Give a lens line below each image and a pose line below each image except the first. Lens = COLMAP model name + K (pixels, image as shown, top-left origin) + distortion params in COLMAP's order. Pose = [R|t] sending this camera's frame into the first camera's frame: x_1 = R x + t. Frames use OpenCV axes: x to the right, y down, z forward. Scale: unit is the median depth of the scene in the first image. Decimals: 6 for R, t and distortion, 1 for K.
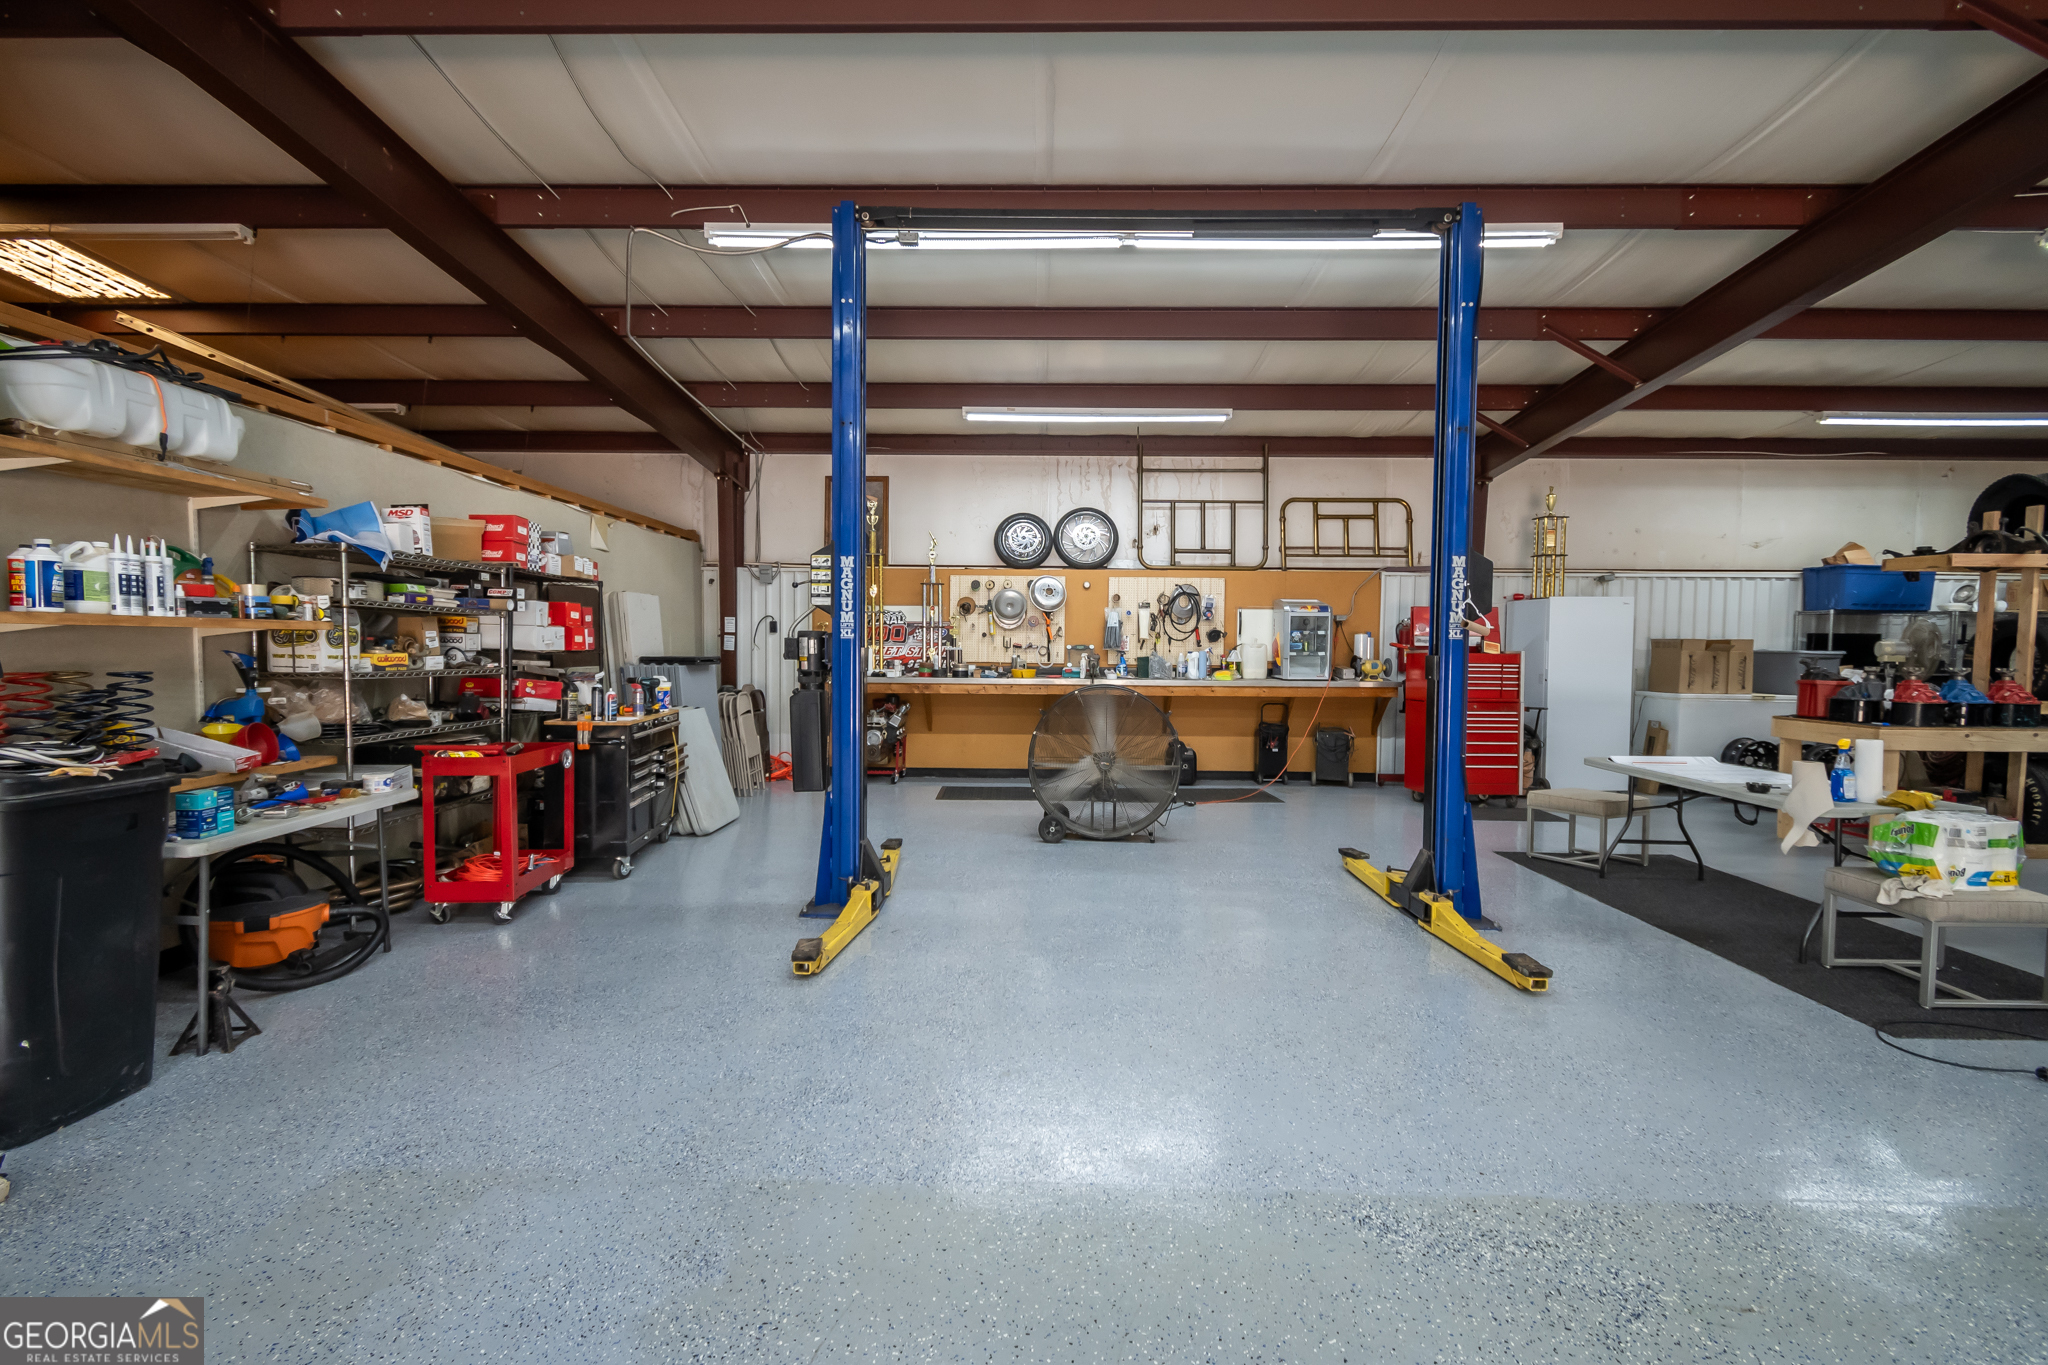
lens RADIAL K [[914.1, 0, 1026.8], [0, 914.1, 688.3], [0, 0, 1]] dist [0.013245, -0.006576]
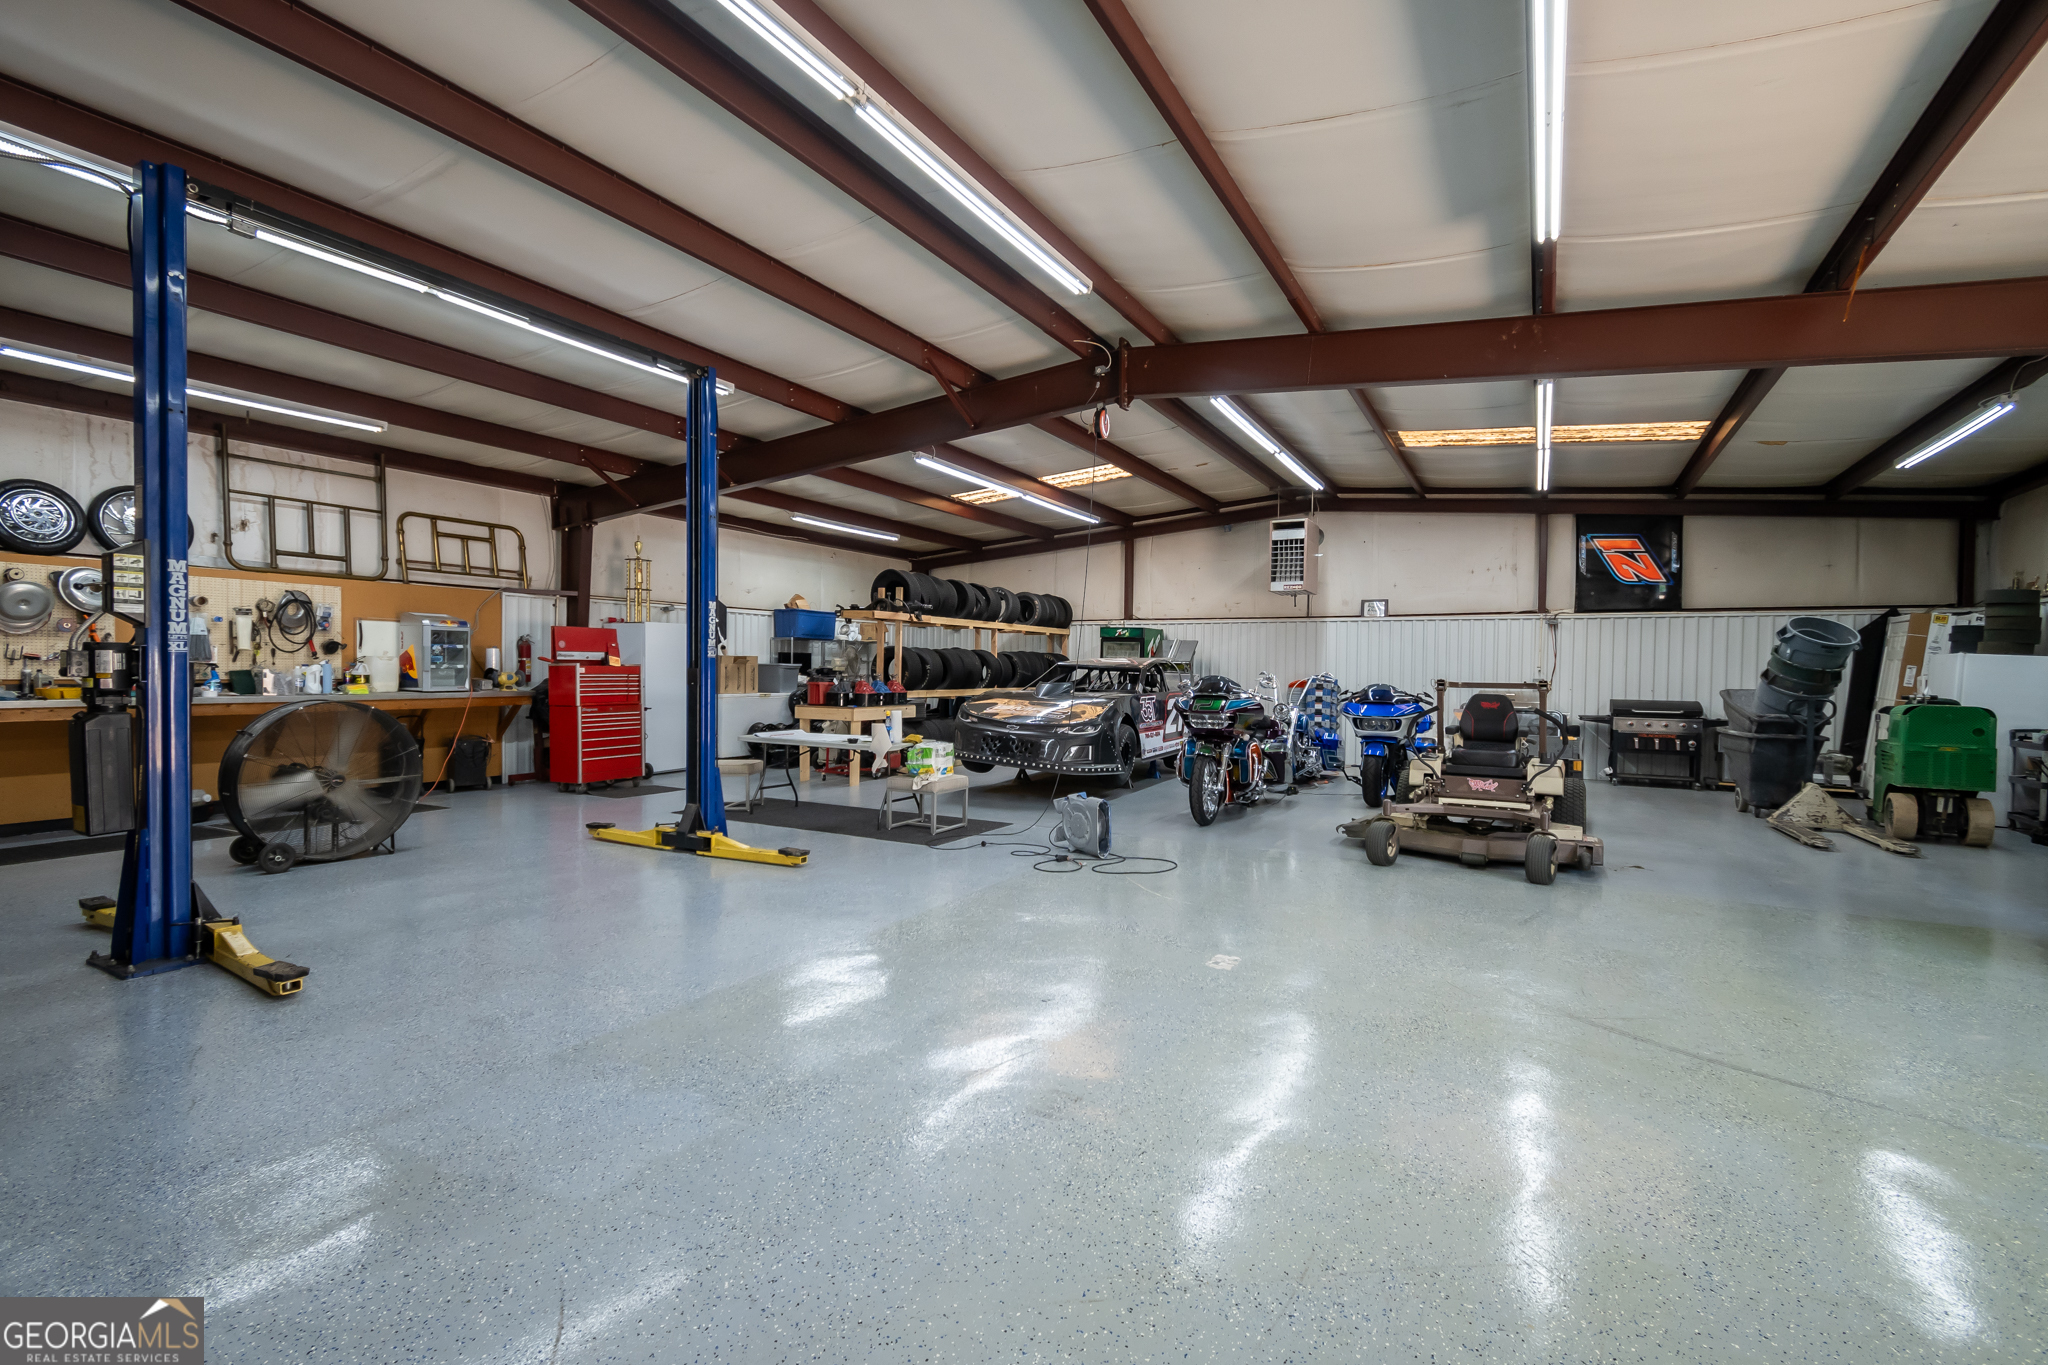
lens RADIAL K [[914.1, 0, 1026.8], [0, 914.1, 688.3], [0, 0, 1]] dist [0.013245, -0.006576]
pose [[0.470585, -0.023683, 0.882037, -0.293790], [0.034083, 0.999382, 0.008650, 0.000542], [-0.881696, 0.025992, 0.471101, -0.071029]]
